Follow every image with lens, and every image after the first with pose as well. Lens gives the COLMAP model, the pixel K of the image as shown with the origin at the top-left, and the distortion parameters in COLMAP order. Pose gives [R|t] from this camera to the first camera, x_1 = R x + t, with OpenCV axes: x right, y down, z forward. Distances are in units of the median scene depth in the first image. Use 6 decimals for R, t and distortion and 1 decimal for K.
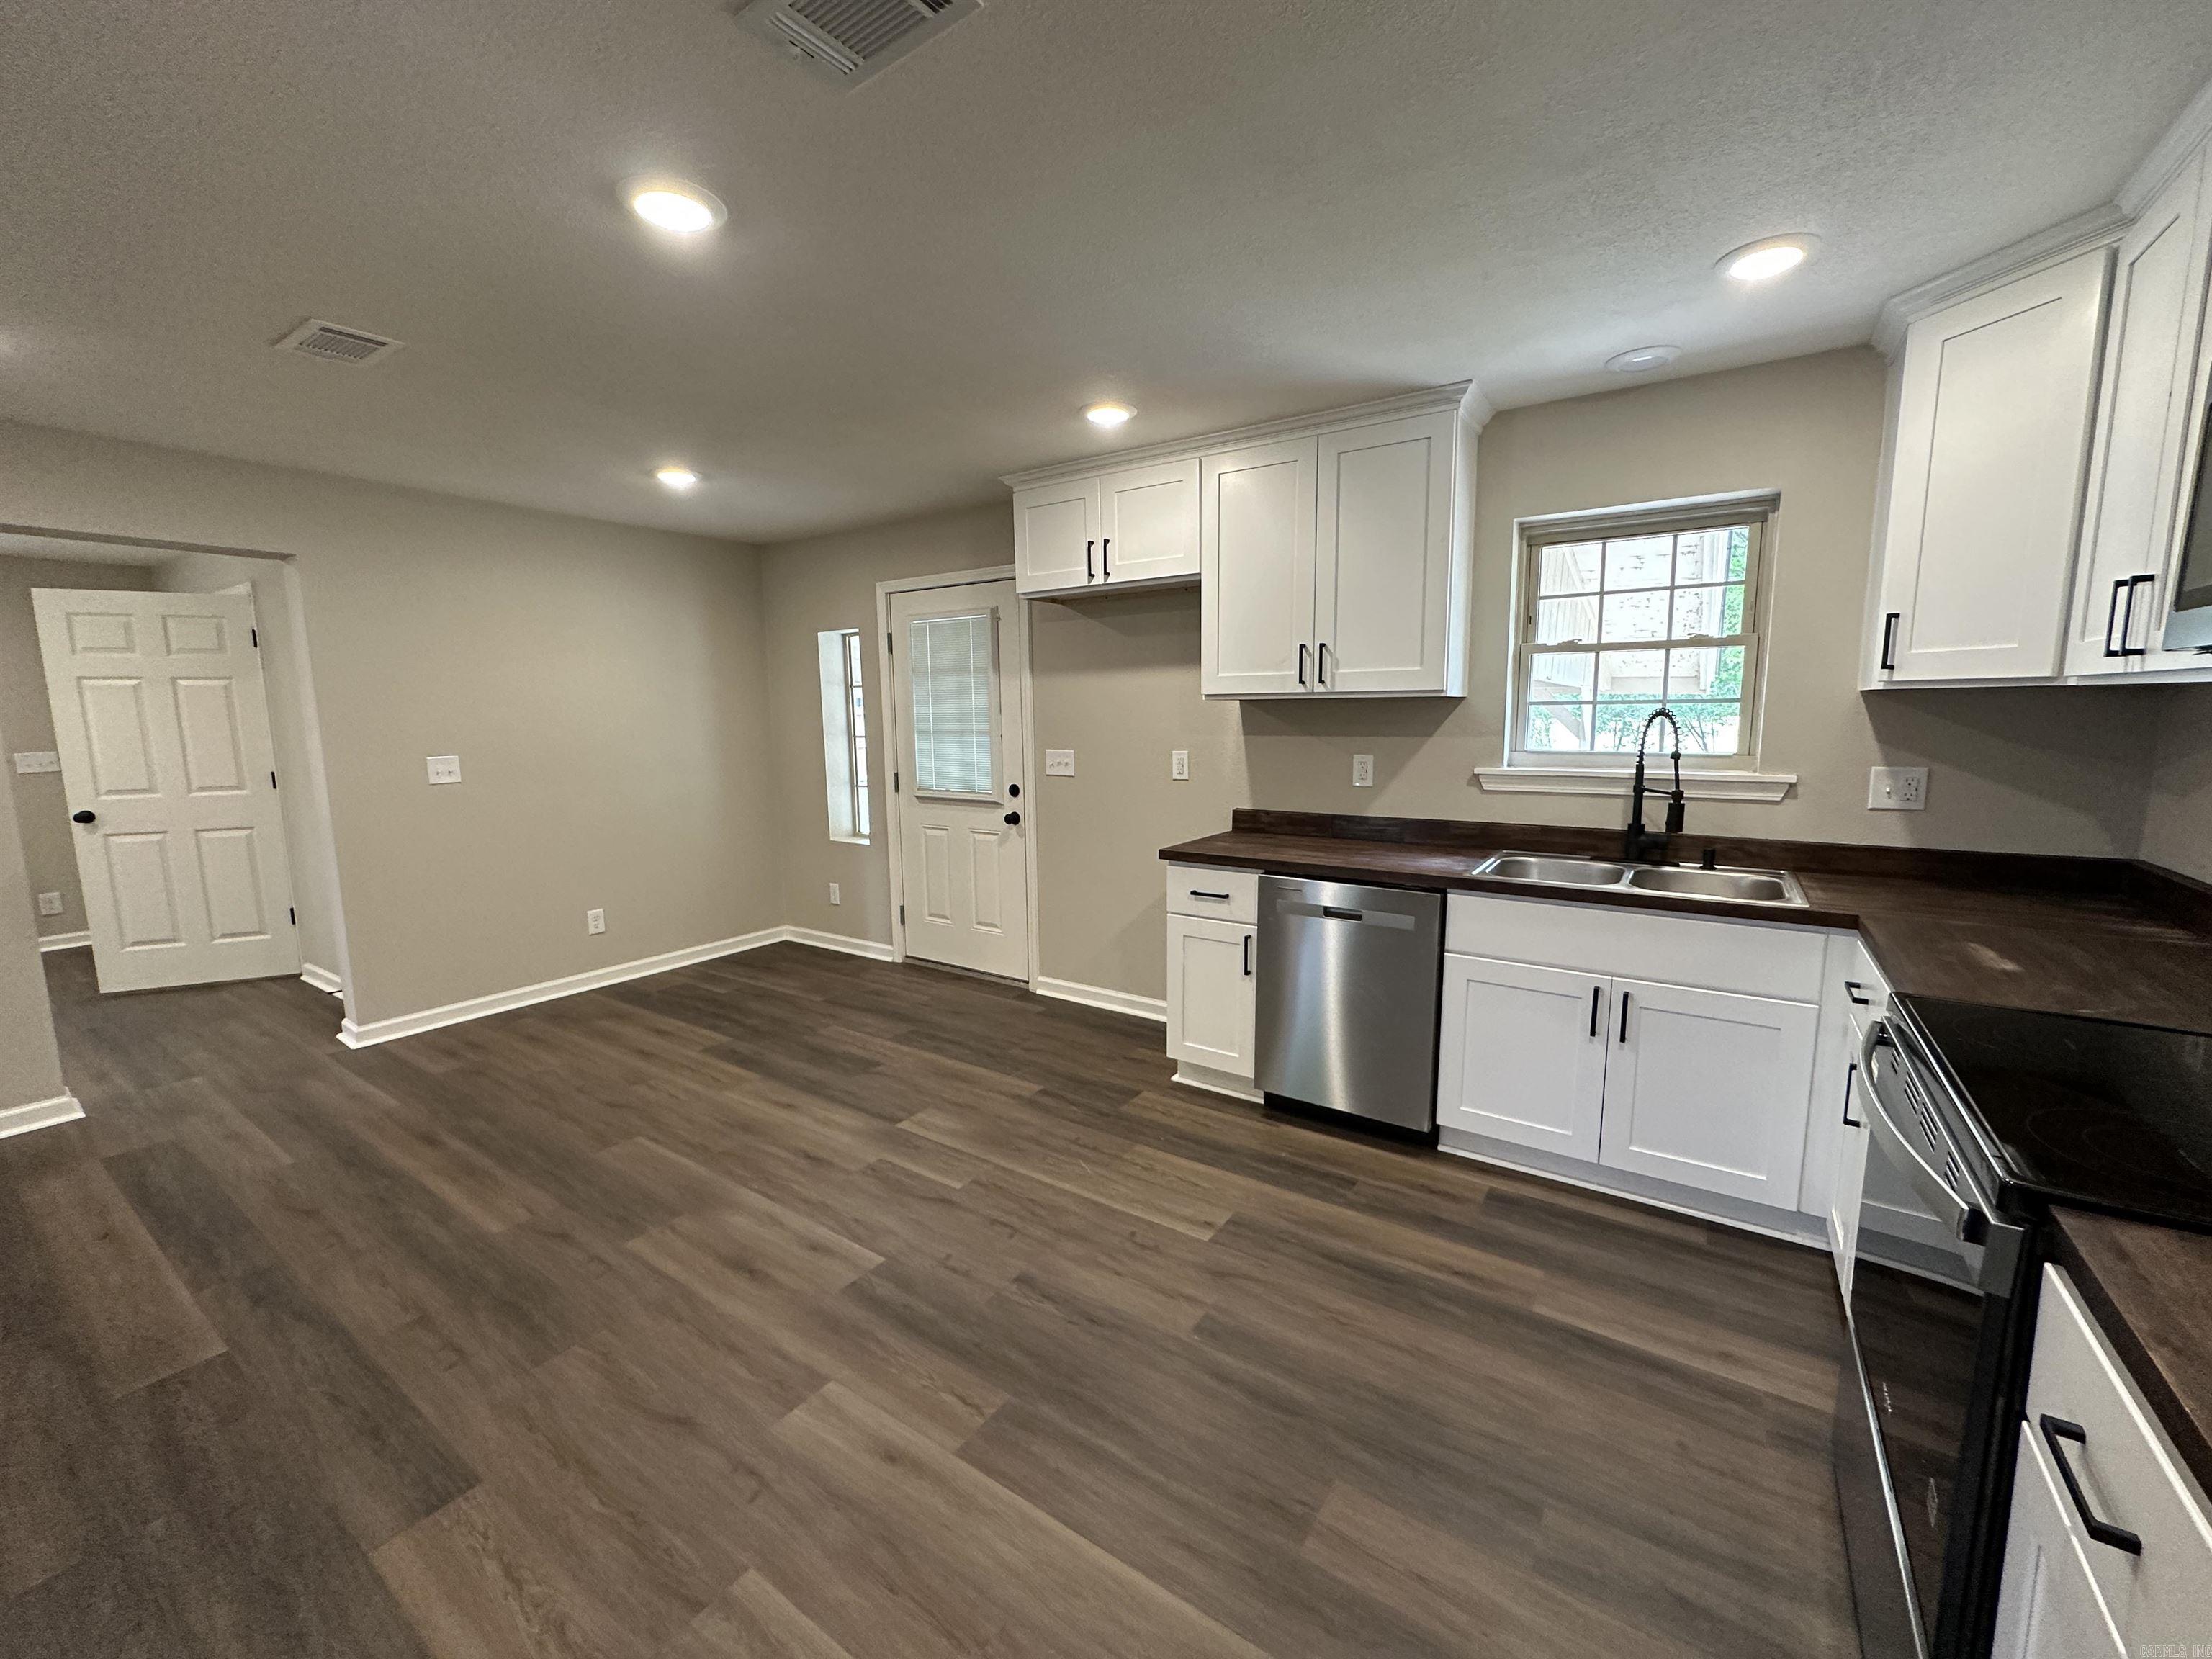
lens RADIAL K [[882.5, 0, 1107.3], [0, 882.5, 829.0], [0, 0, 1]] dist [-0.005064, 0.000712]
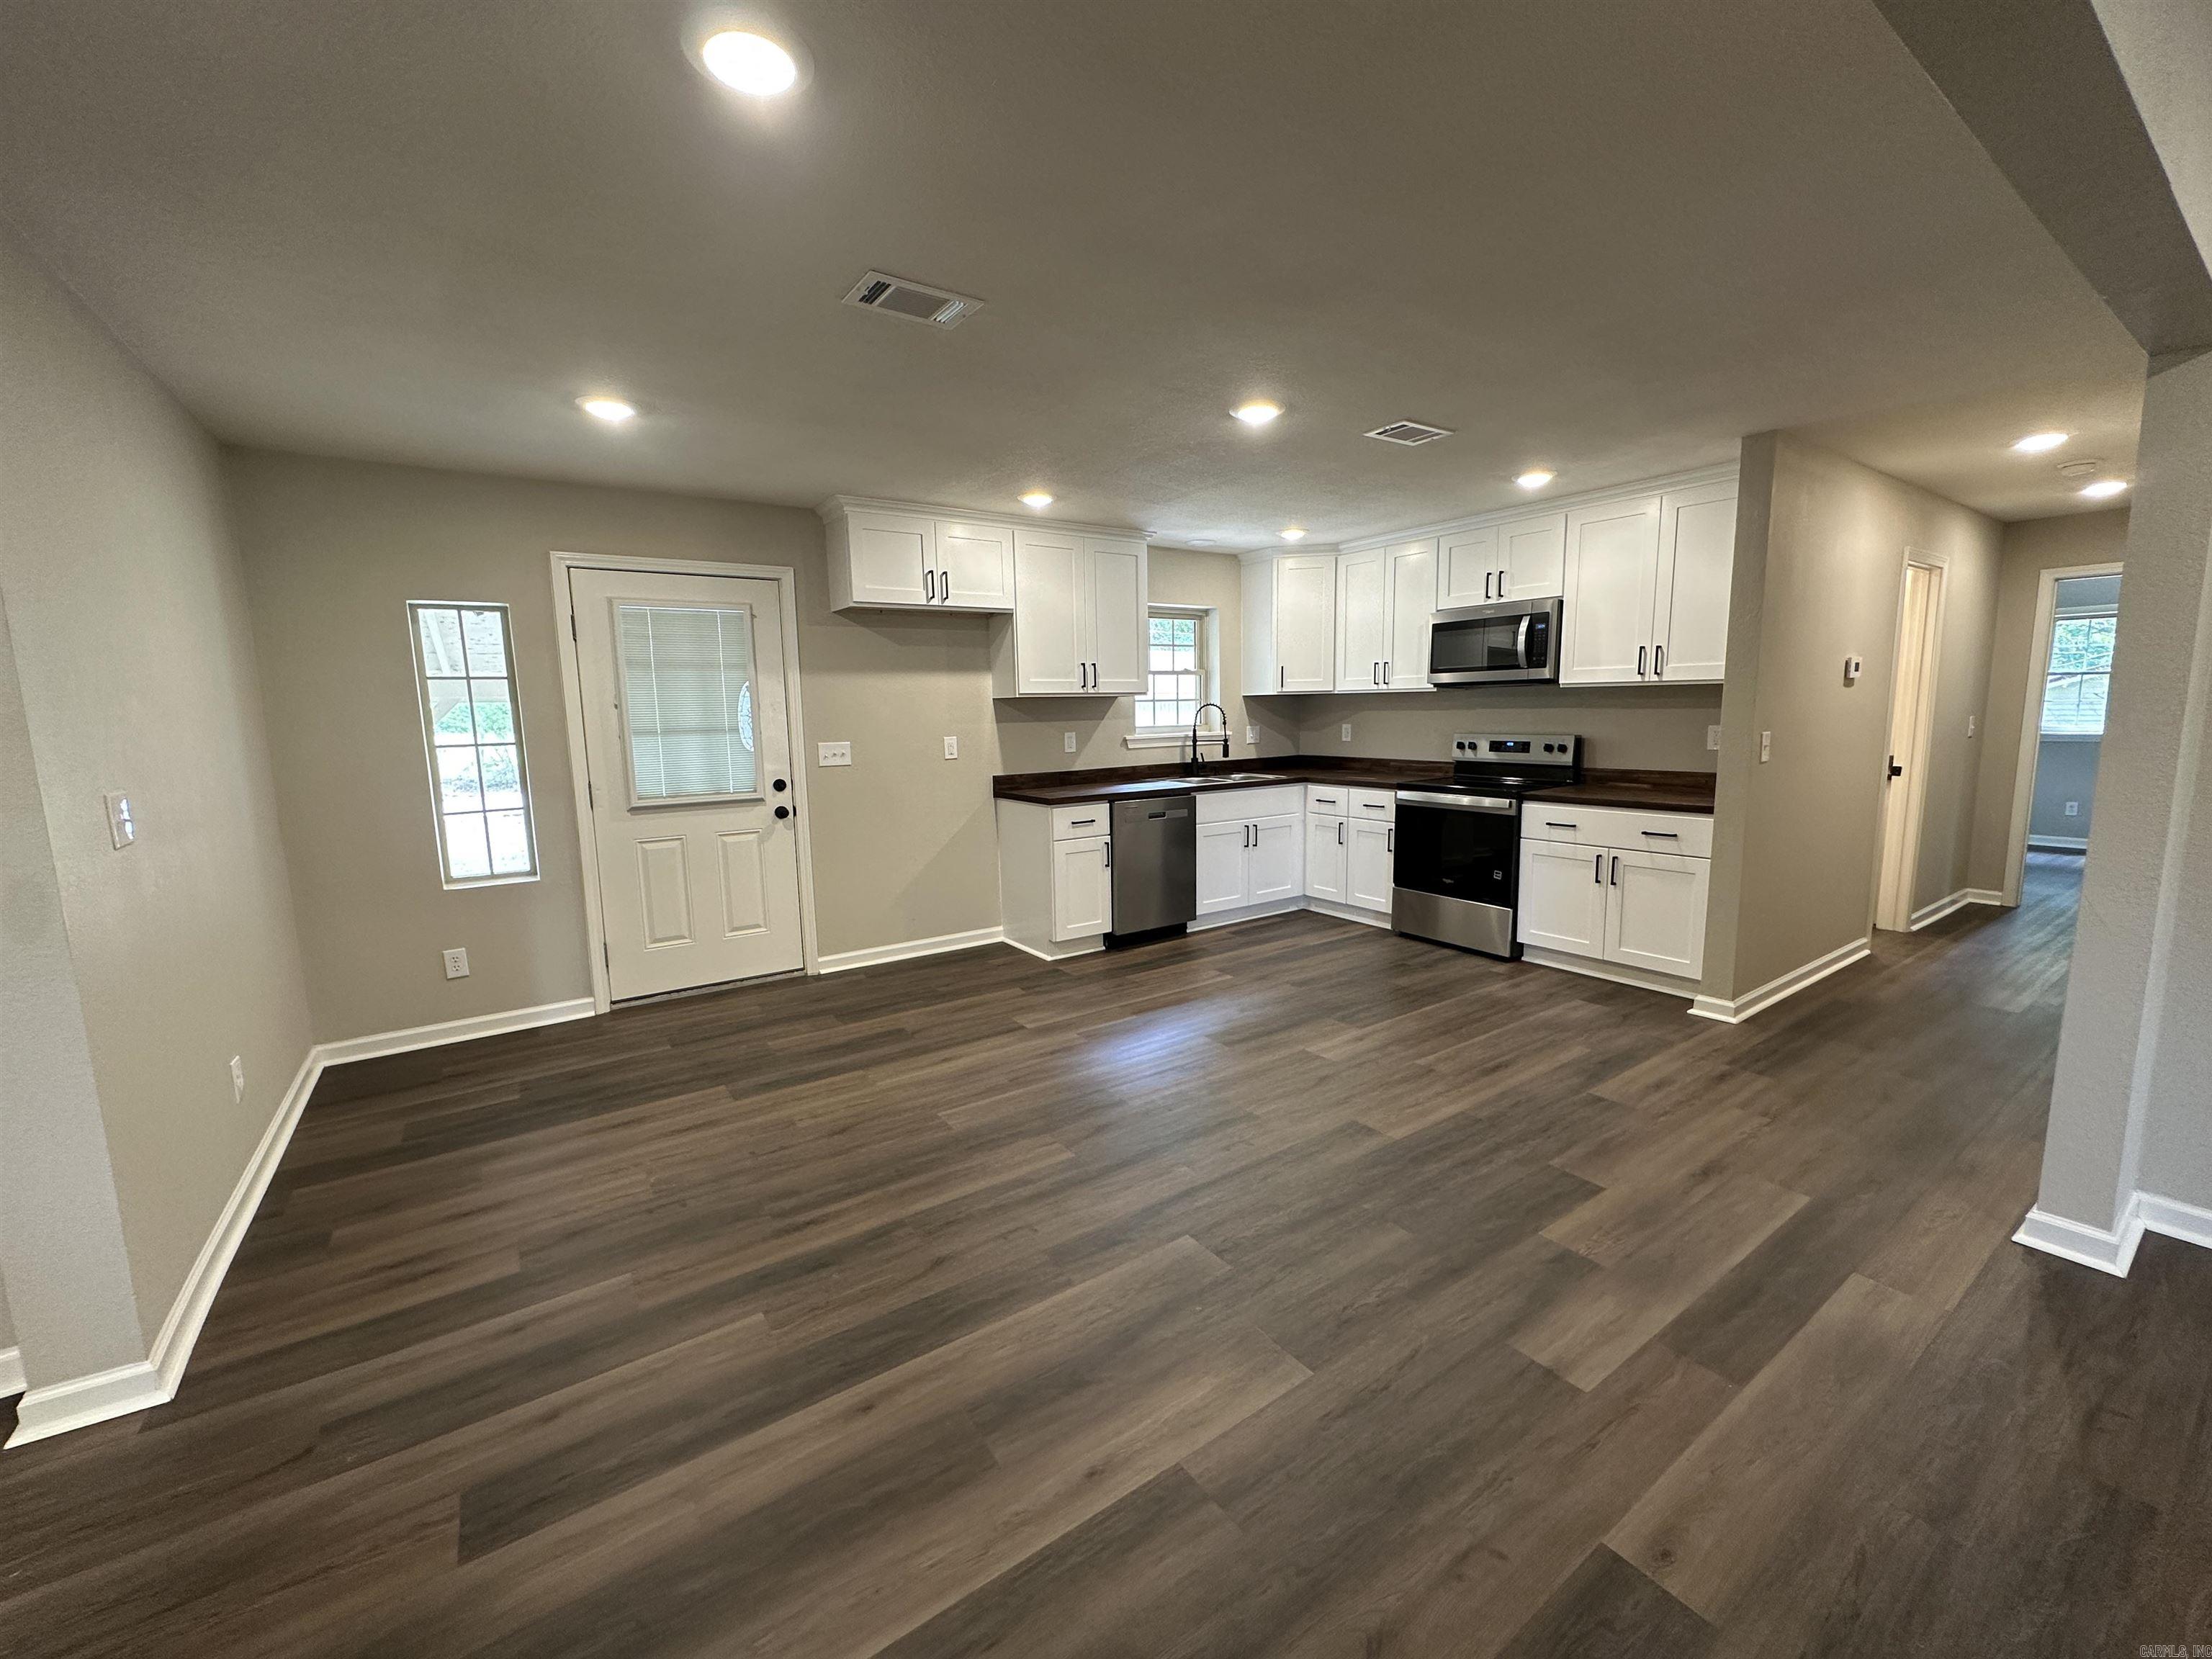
lens RADIAL K [[882.5, 0, 1106.2], [0, 882.5, 826.8], [0, 0, 1]] dist [-0.005064, 0.000712]
pose [[0.360341, -0.120437, 0.925013, -1.396913], [0.140832, 0.987288, 0.073684, -0.027416], [-0.922128, 0.103721, 0.372722, 0.414204]]
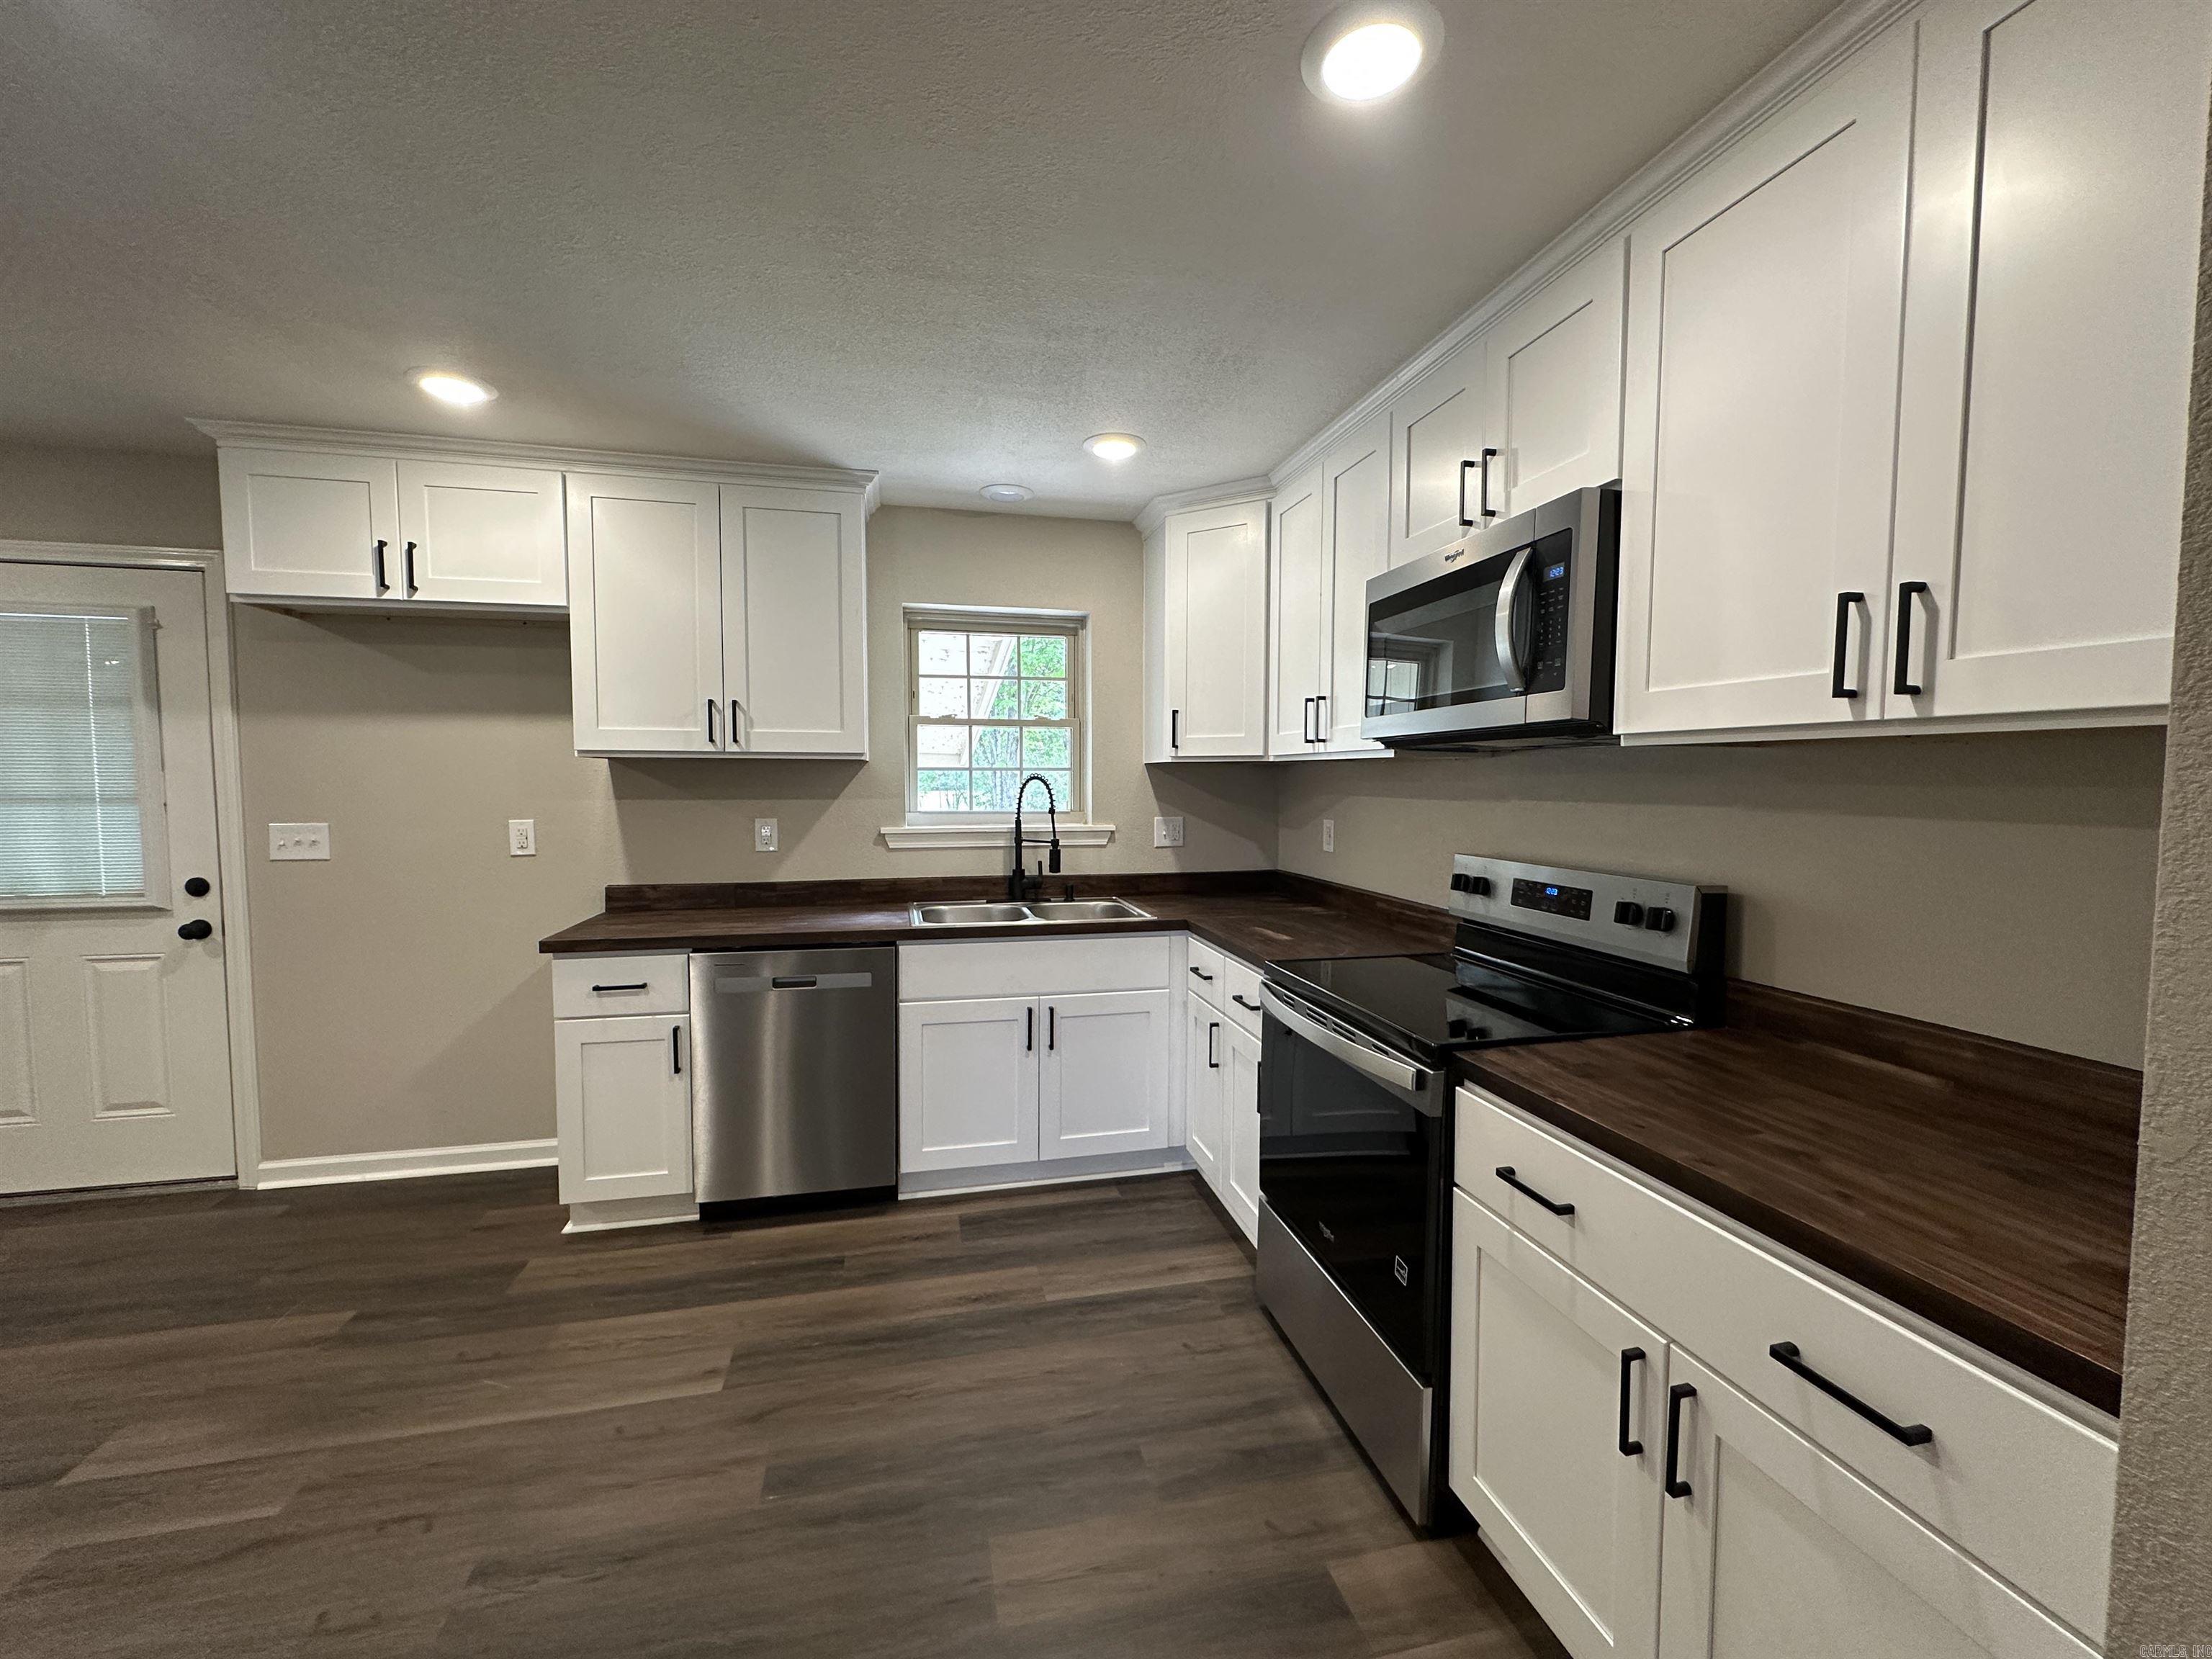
lens RADIAL K [[882.5, 0, 1107.6], [0, 882.5, 830.0], [0, 0, 1]] dist [-0.005064, 0.000712]
pose [[0.673750, -0.028190, 0.738421, -0.197989], [0.089252, 0.995061, -0.043448, 0.003825], [-0.733549, 0.095179, 0.672939, 0.092830]]
